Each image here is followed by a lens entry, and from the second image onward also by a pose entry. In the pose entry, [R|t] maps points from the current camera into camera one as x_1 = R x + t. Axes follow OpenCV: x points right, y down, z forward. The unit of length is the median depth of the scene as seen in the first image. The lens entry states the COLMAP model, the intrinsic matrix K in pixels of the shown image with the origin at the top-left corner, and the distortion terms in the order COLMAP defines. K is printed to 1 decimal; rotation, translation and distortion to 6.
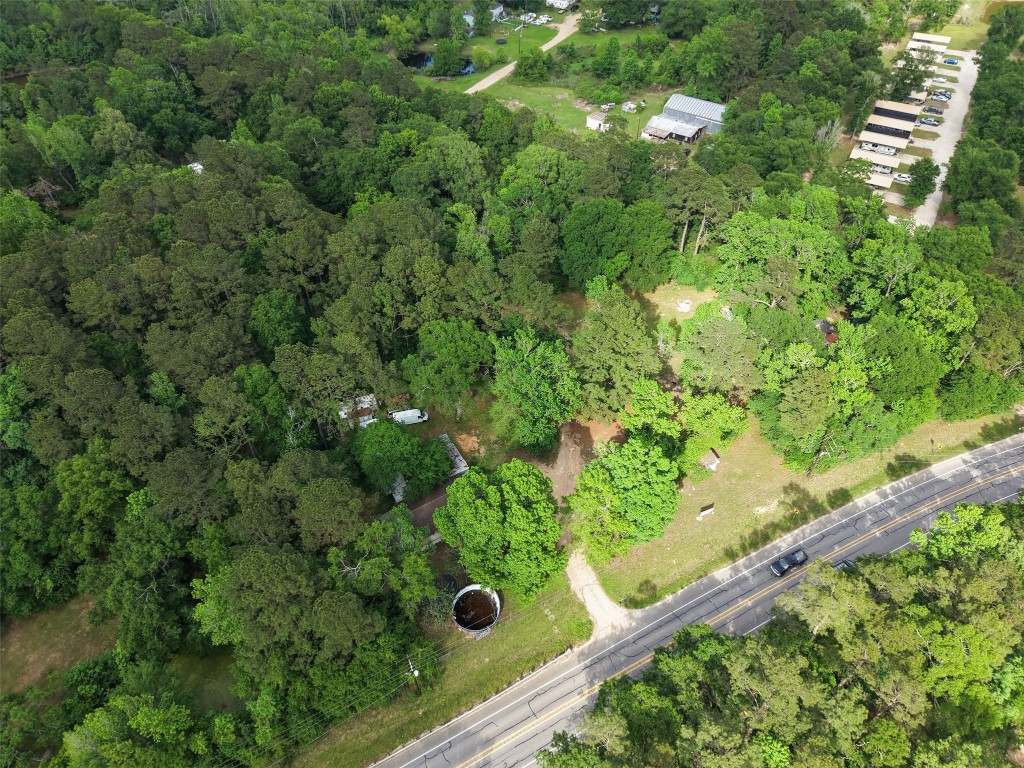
lens RADIAL K [[691.5, 0, 515.3], [0, 691.5, 383.7], [0, 0, 1]] dist [0.020194, -0.018035]
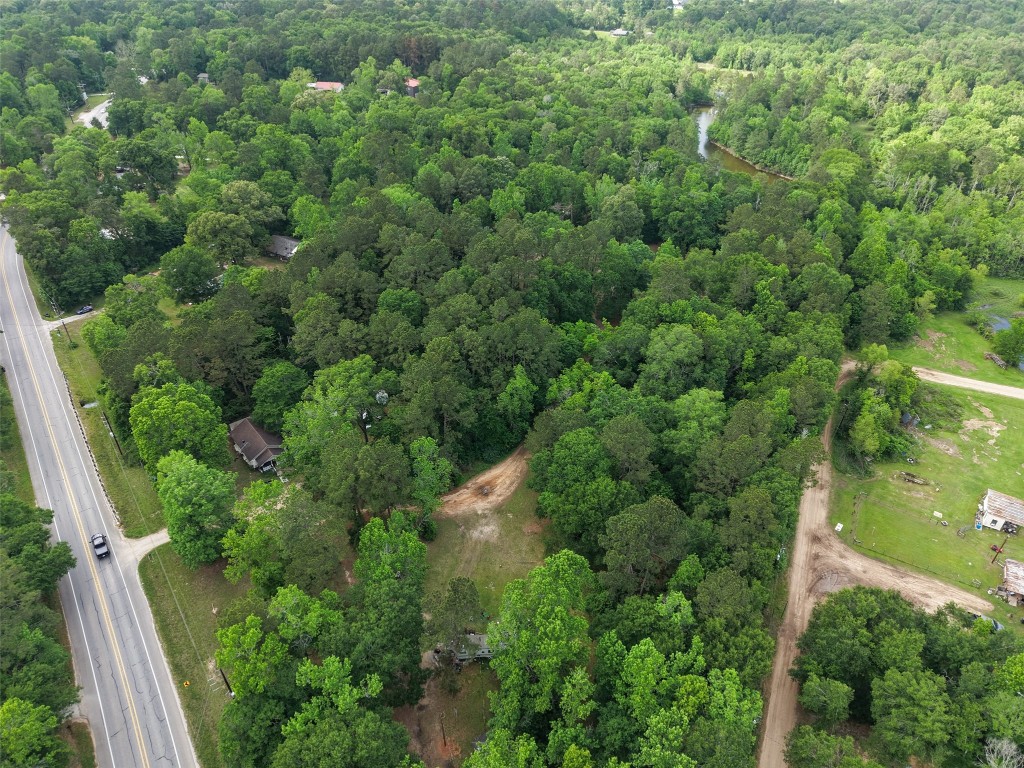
lens RADIAL K [[691.5, 0, 514.6], [0, 691.5, 385.2], [0, 0, 1]] dist [0.020194, -0.018035]
pose [[0.137187, 0.576757, -0.805314, 0.930734], [-0.702111, 0.630107, 0.331670, -0.647989], [0.698727, 0.519920, 0.491390, 0.606643]]
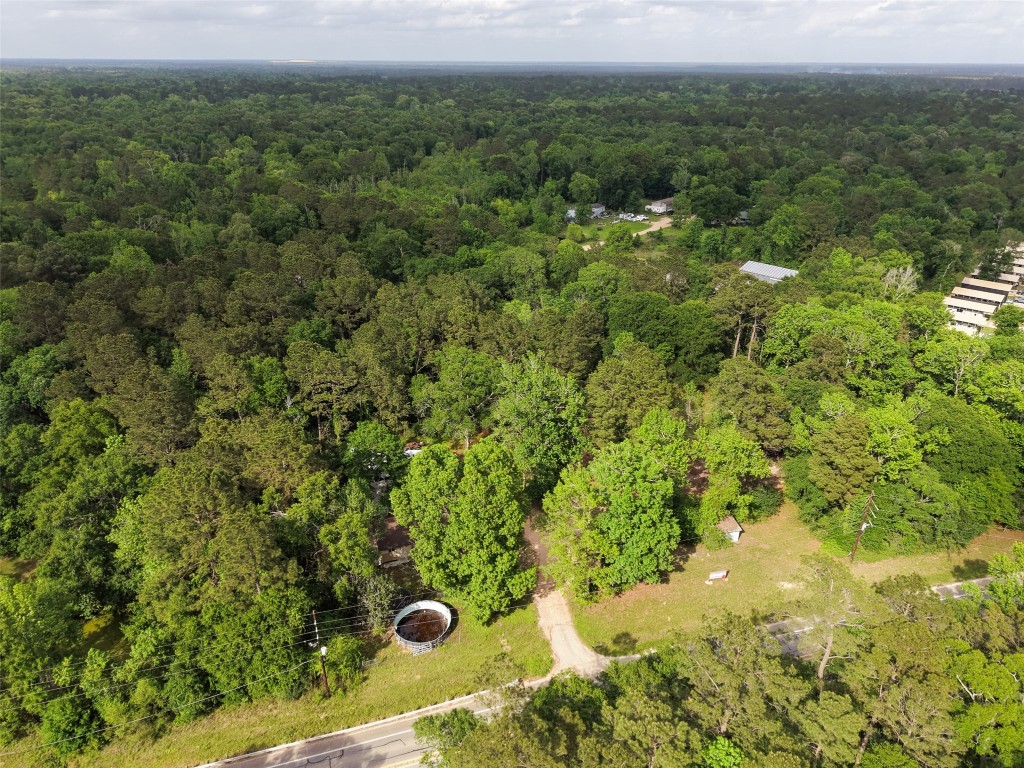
lens RADIAL K [[691.5, 0, 515.0], [0, 691.5, 383.7], [0, 0, 1]] dist [0.020194, -0.018035]
pose [[0.980256, 0.098125, -0.171669, 0.150365], [-0.150128, 0.934353, -0.323180, 0.266606], [0.128688, 0.342572, 0.930636, 0.100072]]
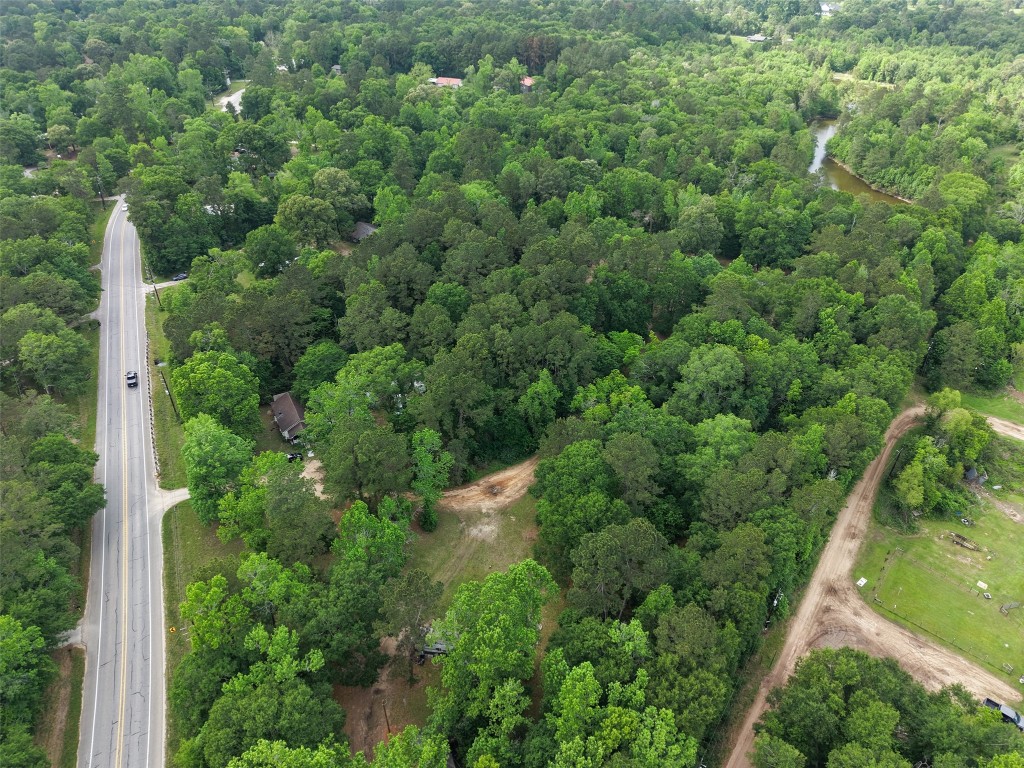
lens RADIAL K [[691.5, 0, 514.2], [0, 691.5, 385.5], [0, 0, 1]] dist [0.020194, -0.018035]
pose [[-0.059433, 0.580896, -0.811805, 0.930397], [-0.705357, 0.551017, 0.445927, -0.759194], [0.706356, 0.599116, 0.376990, 0.717881]]
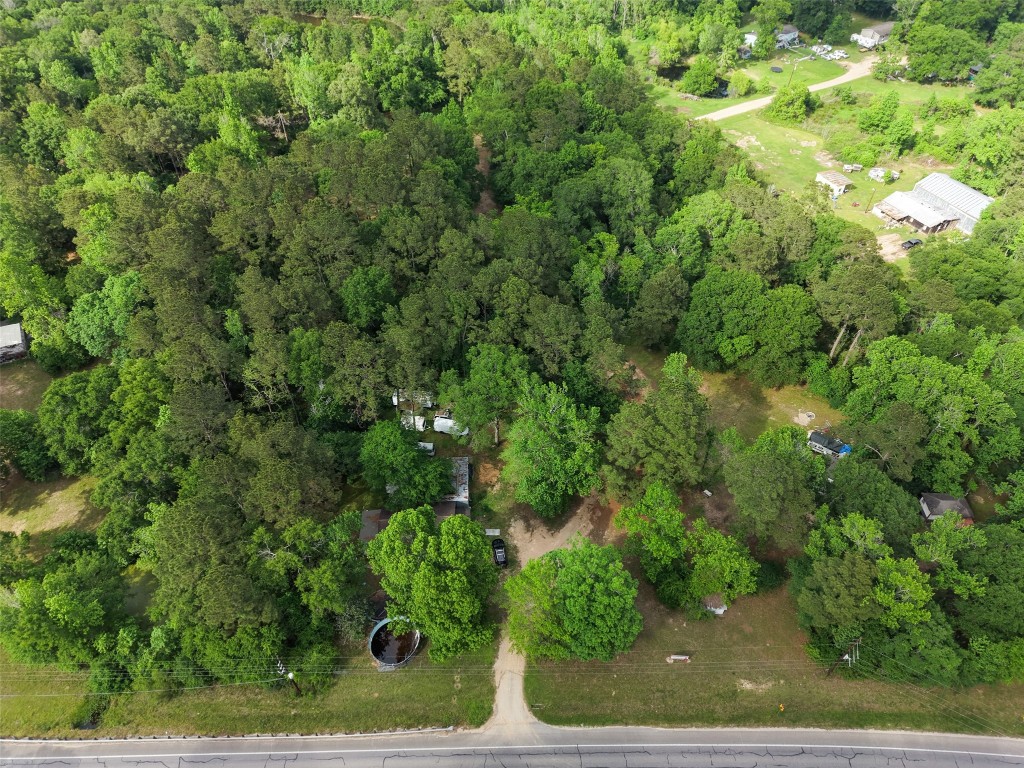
lens RADIAL K [[691.5, 0, 514.6], [0, 691.5, 382.5], [0, 0, 1]] dist [0.020194, -0.018035]
pose [[0.886528, 0.337348, -0.316646, 0.242032], [-0.334286, 0.940177, 0.065732, -0.118253], [0.319878, 0.047577, 0.946264, 0.099785]]
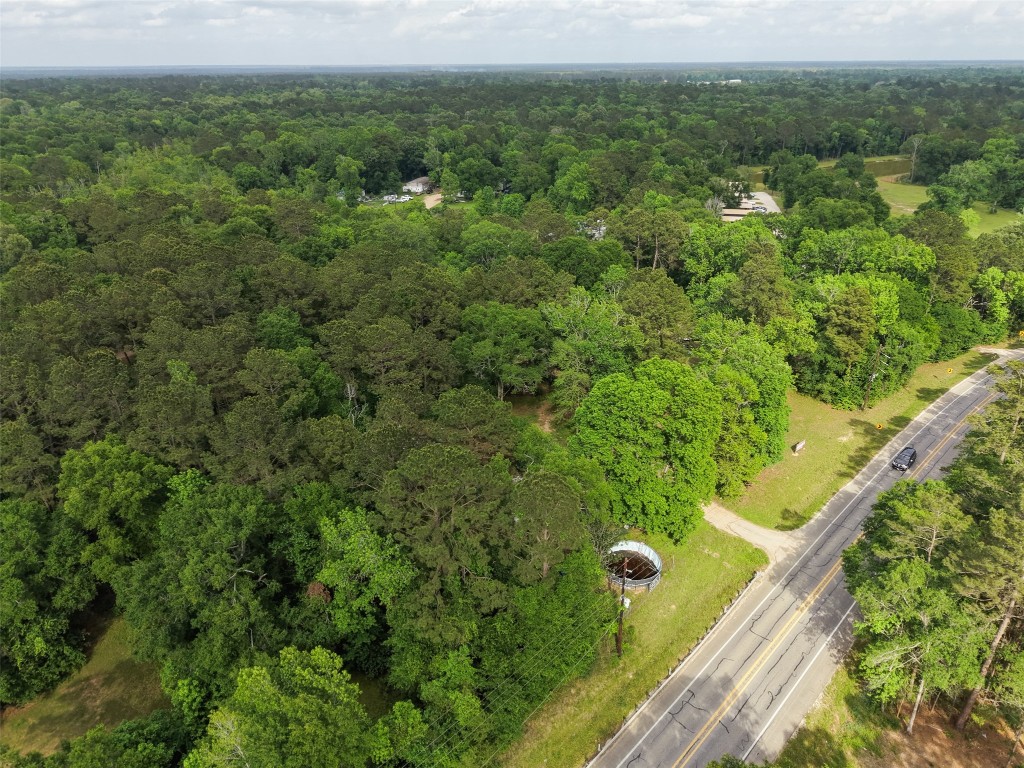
lens RADIAL K [[691.5, 0, 516.1], [0, 691.5, 380.4], [0, 0, 1]] dist [0.020194, -0.018035]
pose [[0.952253, -0.122041, 0.279857, -0.335392], [0.211355, 0.924989, -0.315792, 0.306825], [-0.220325, 0.359863, 0.906617, 0.183481]]
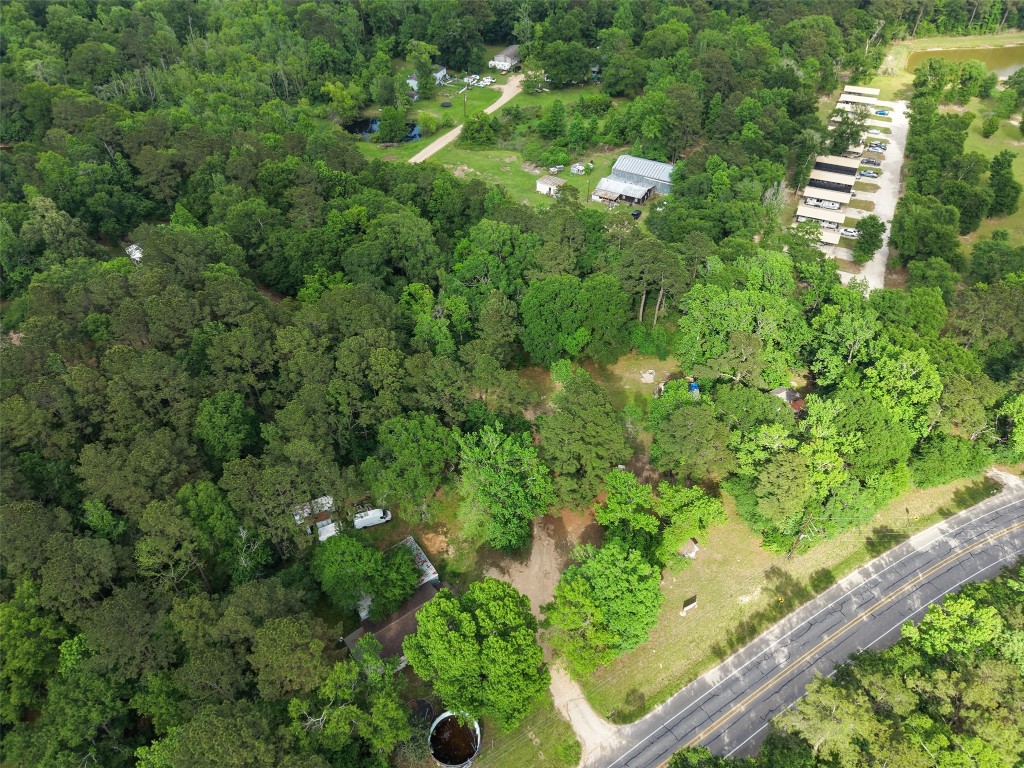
lens RADIAL K [[691.5, 0, 514.8], [0, 691.5, 382.5], [0, 0, 1]] dist [0.020194, -0.018035]
pose [[0.996833, -0.053040, 0.059248, -0.005190], [0.056089, 0.997120, -0.051053, -0.084443], [-0.056369, 0.054215, 0.996937, 0.040039]]
